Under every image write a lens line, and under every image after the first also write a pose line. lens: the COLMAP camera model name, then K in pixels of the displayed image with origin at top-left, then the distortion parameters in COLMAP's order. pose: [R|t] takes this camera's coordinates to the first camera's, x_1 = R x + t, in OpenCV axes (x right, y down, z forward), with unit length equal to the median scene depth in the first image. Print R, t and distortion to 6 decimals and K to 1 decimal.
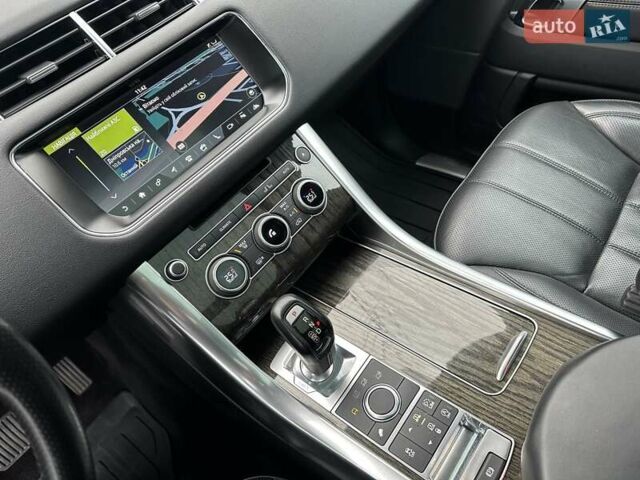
lens RADIAL K [[447.3, 0, 320.0], [0, 447.3, 240.0], [0, 0, 1]] dist [0.063862, -0.086616]
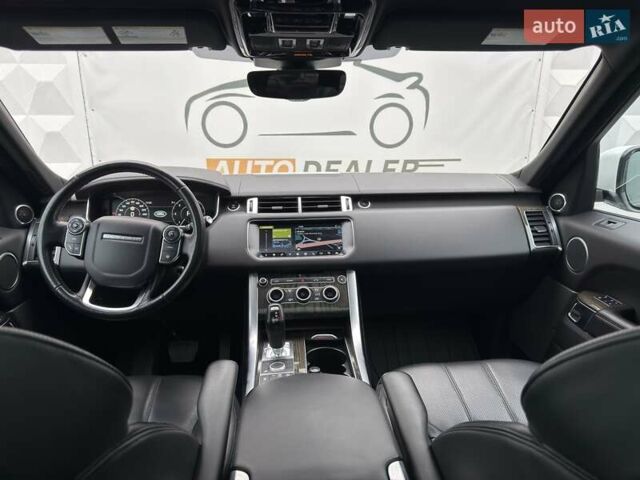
lens RADIAL K [[447.3, 0, 320.0], [0, 447.3, 240.0], [0, 0, 1]] dist [0.063862, -0.086616]
pose [[0.663757, 0.351283, -0.660323, 1.439806], [-0.625316, 0.745017, -0.232229, 0.267760], [0.410374, 0.567054, 0.714173, -0.791519]]
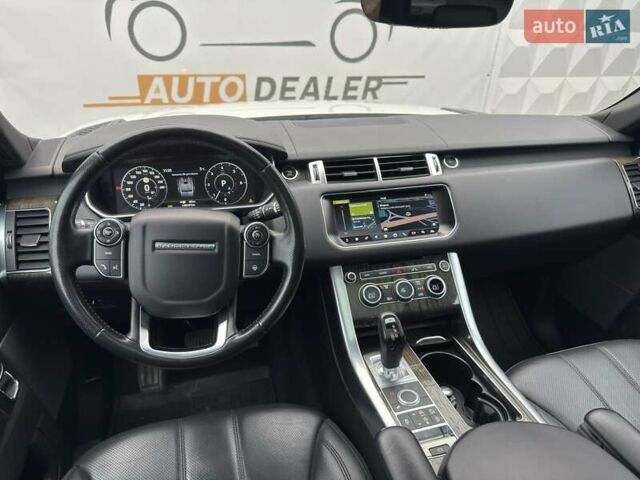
lens RADIAL K [[455.9, 0, 320.0], [0, 455.9, 240.0], [0, 0, 1]] dist [0.075690, -0.132433]
pose [[0.786801, 0.422703, -0.449740, 0.386041], [-0.549108, 0.812117, -0.197348, 0.384176], [0.281822, 0.402230, 0.871084, -0.802975]]
